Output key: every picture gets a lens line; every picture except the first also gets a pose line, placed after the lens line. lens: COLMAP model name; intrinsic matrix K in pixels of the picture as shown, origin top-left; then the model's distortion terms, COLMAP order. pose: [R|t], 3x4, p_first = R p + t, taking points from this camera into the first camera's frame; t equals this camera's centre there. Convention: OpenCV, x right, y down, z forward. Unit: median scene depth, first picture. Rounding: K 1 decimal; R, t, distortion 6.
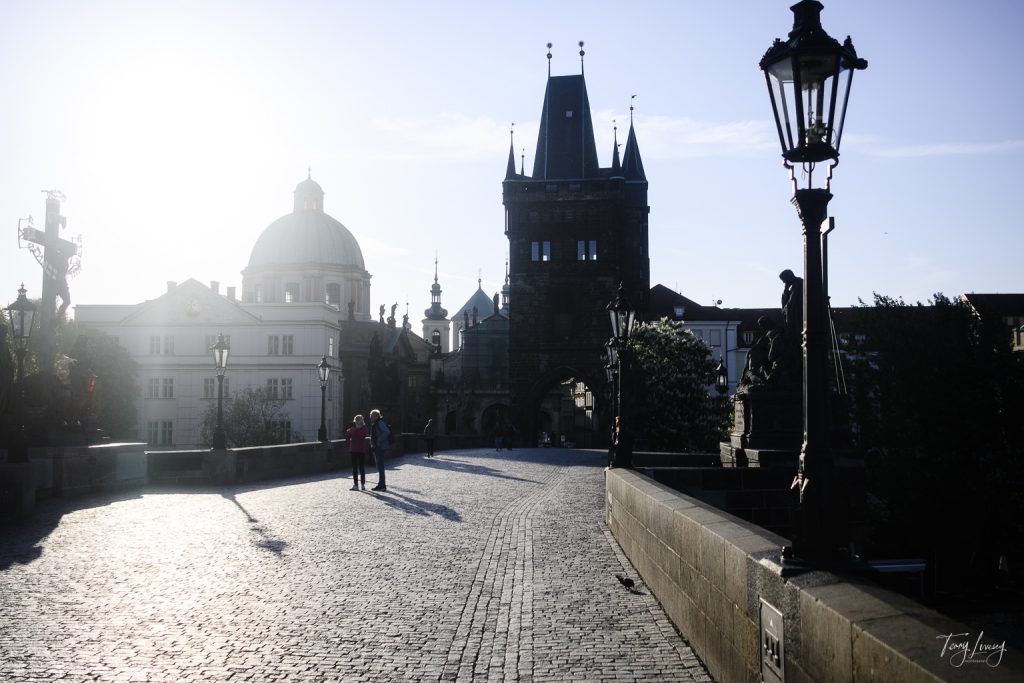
lens RADIAL K [[1056.3, 0, 512.0], [0, 1056.3, 341.5], [0, 0, 1]] dist [-0.003798, -0.010581]
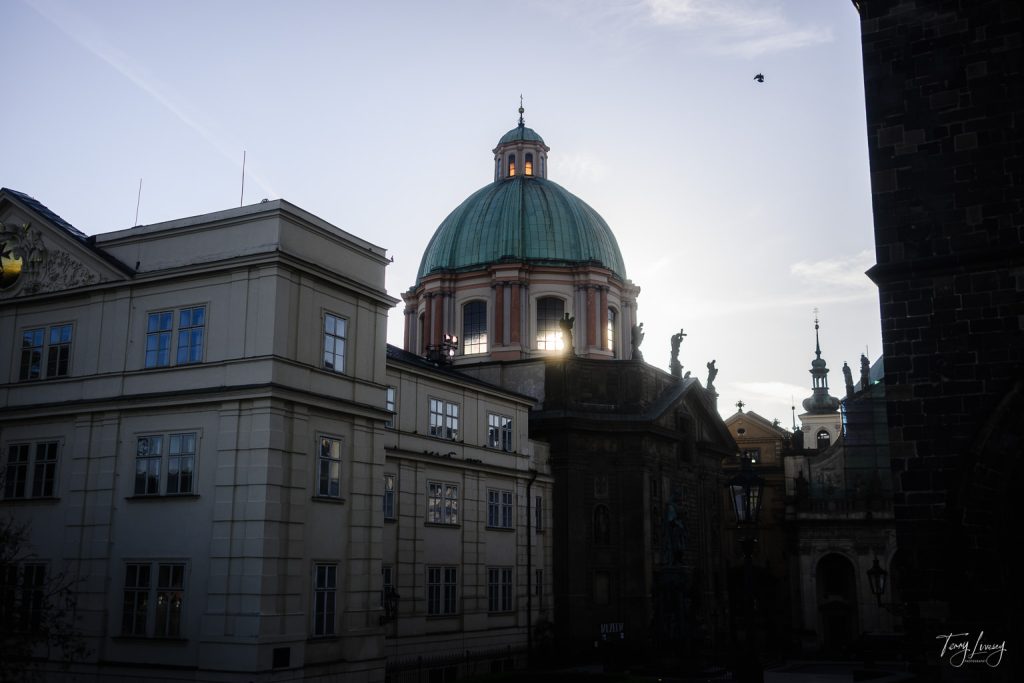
lens RADIAL K [[1056.3, 0, 512.0], [0, 1056.3, 341.5], [0, 0, 1]] dist [-0.003798, -0.010581]
pose [[0.919738, -0.078116, -0.384682, 0.008476], [0.022445, 0.988861, -0.147141, 0.039766], [0.391891, 0.126697, 0.911246, 0.508014]]
